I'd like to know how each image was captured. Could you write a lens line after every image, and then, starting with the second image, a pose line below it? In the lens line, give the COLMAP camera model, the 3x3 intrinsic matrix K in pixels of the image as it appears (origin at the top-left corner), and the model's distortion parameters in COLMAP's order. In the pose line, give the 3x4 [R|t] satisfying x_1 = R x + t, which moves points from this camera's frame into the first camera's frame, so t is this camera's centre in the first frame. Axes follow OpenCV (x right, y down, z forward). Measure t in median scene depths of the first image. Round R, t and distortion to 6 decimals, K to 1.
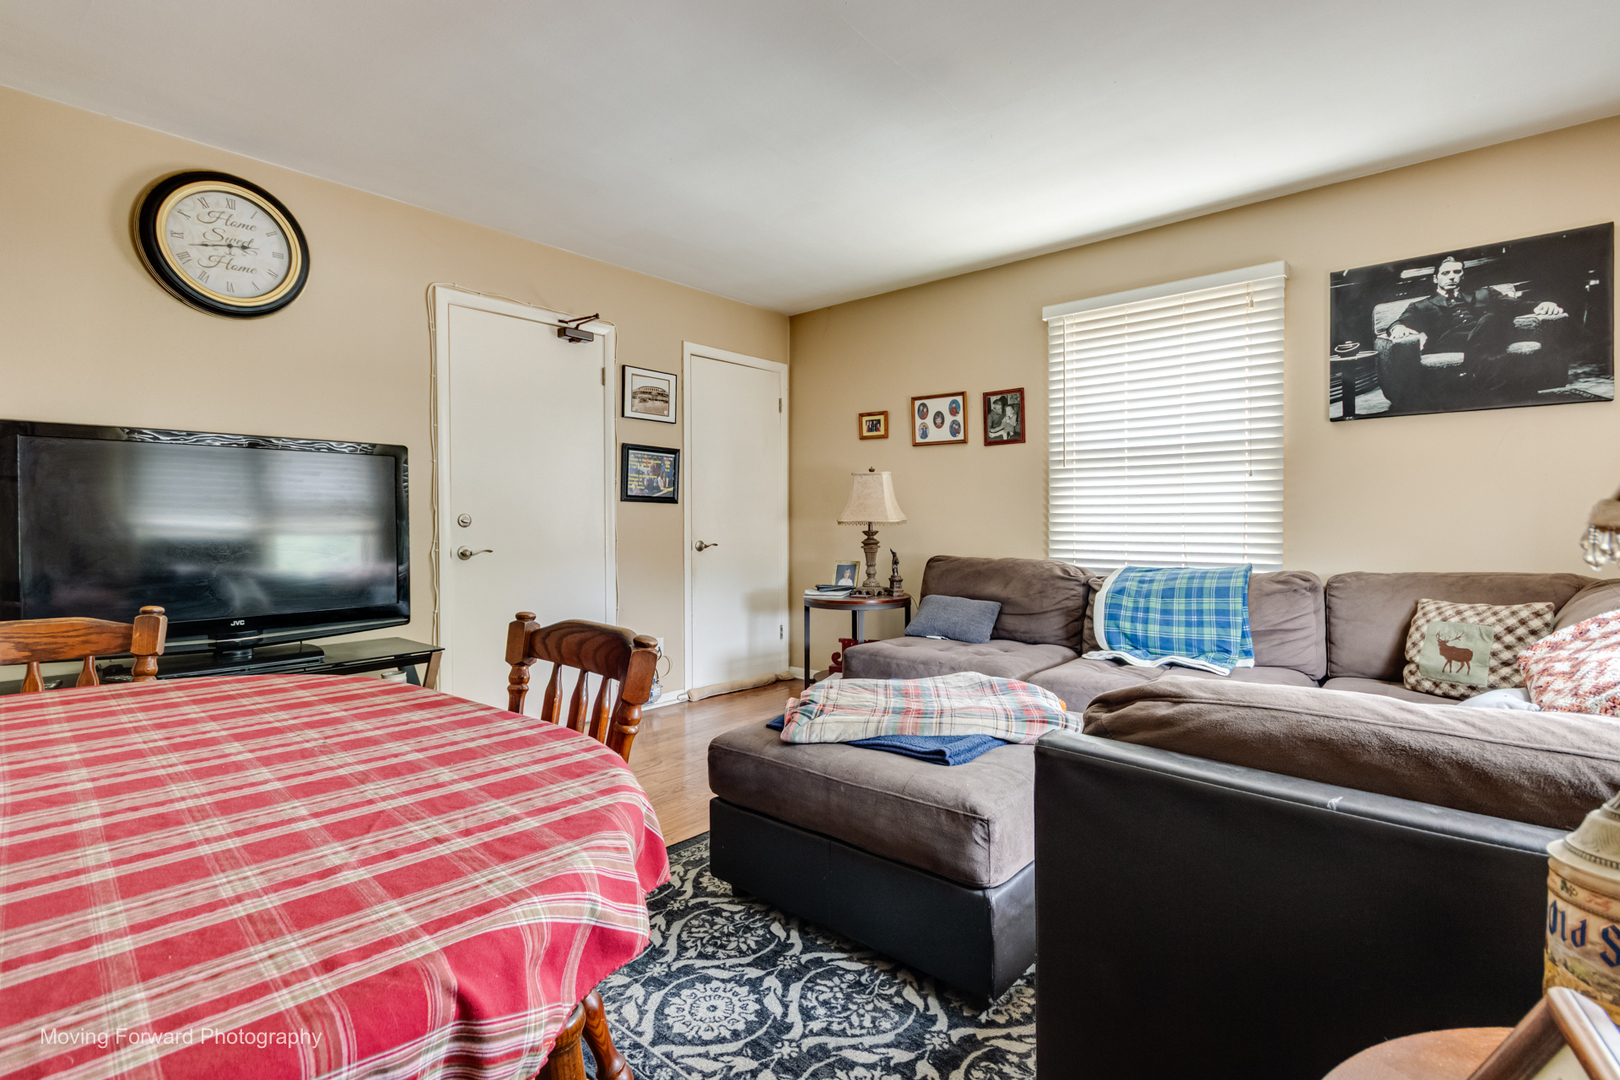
lens RADIAL K [[761.7, 0, 804.9], [0, 761.7, 531.3], [0, 0, 1]] dist [0.000056, 0.000043]
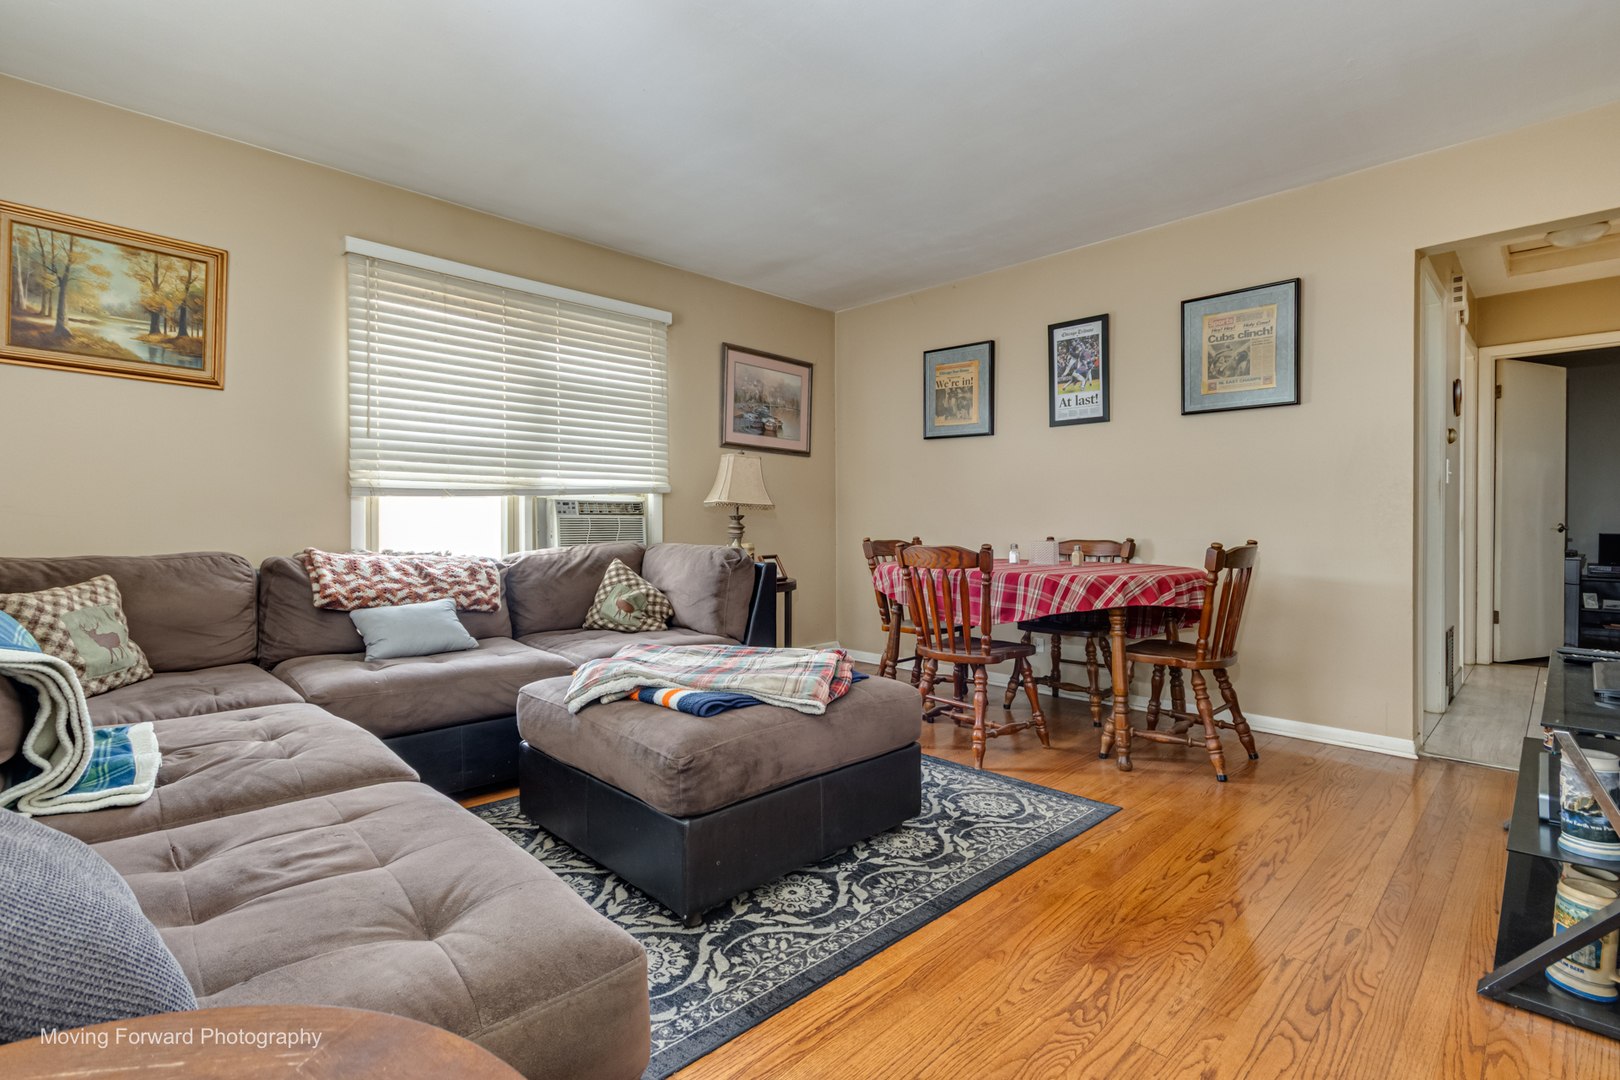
lens RADIAL K [[761.7, 0, 804.9], [0, 761.7, 531.3], [0, 0, 1]] dist [0.000056, 0.000043]
pose [[-0.997671, 0.005977, 0.067947, -0.024963], [0.007879, 0.999583, 0.027765, 0.010779], [-0.067753, 0.028236, -0.997302, 1.484091]]
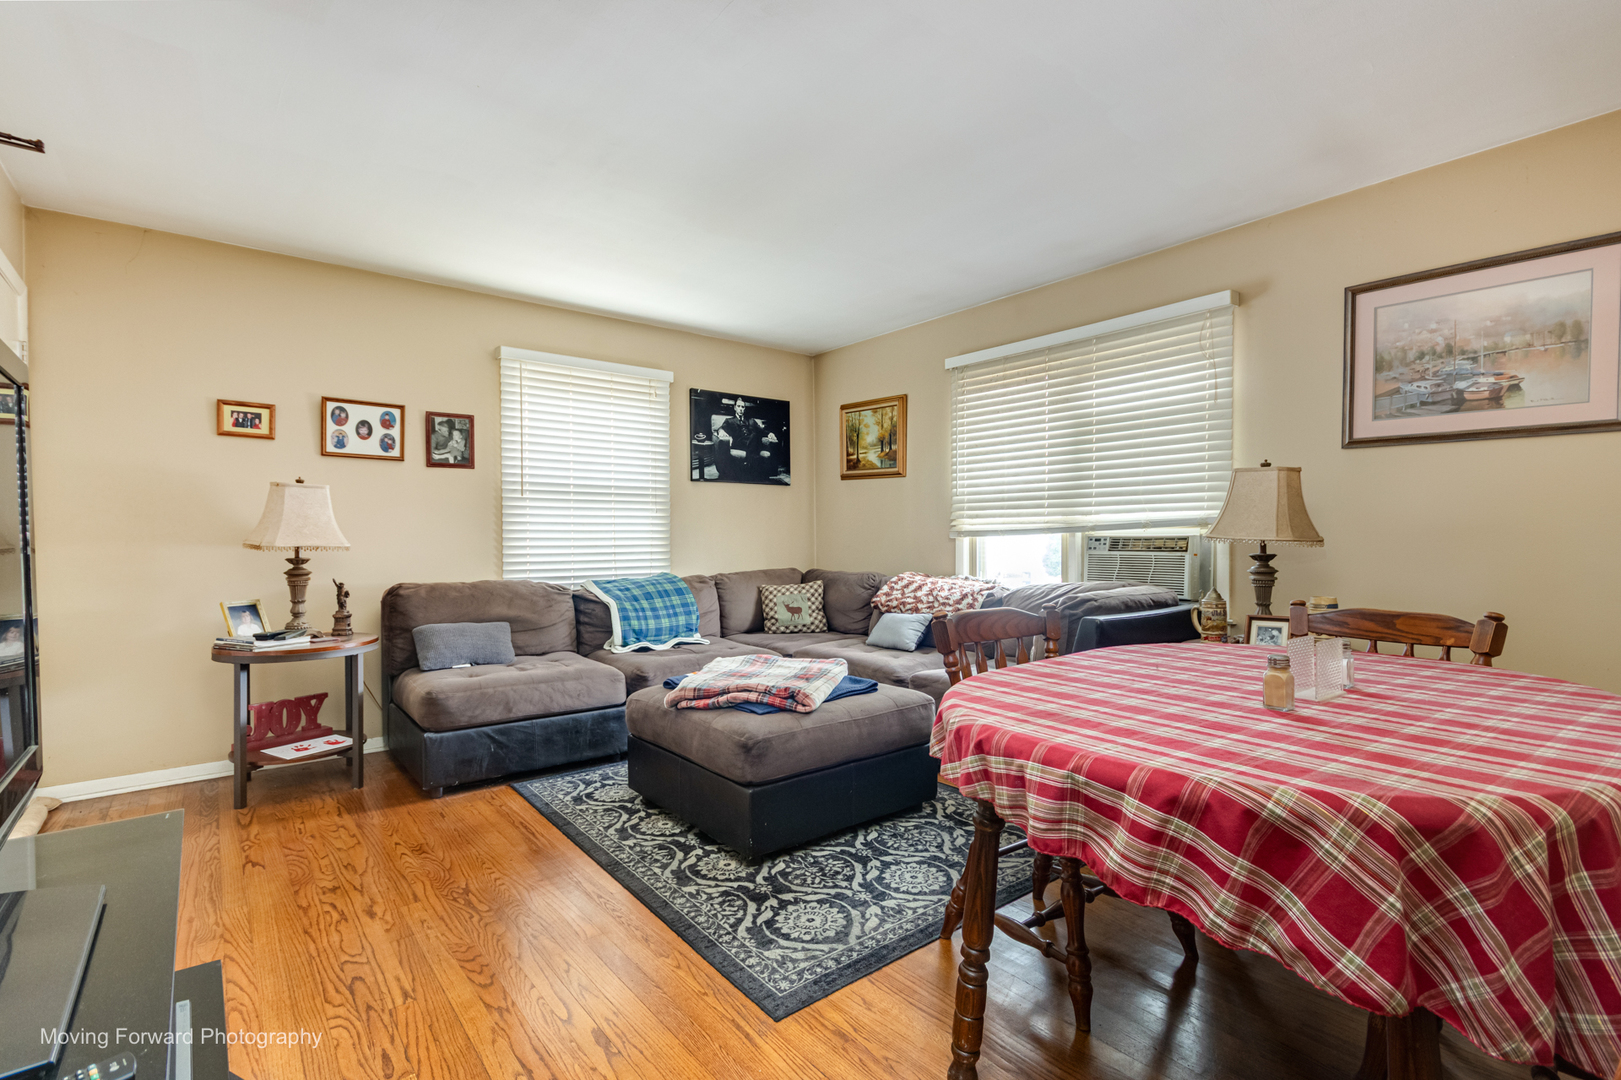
lens RADIAL K [[752.1, 0, 802.6], [0, 752.1, 547.4], [0, 0, 1]] dist [-0.001902, -0.000023]
pose [[0.179040, -0.006328, 0.983821, -0.846595], [0.021396, 0.999768, 0.002537, -0.004023], [-0.983609, 0.020596, 0.179134, 0.509846]]
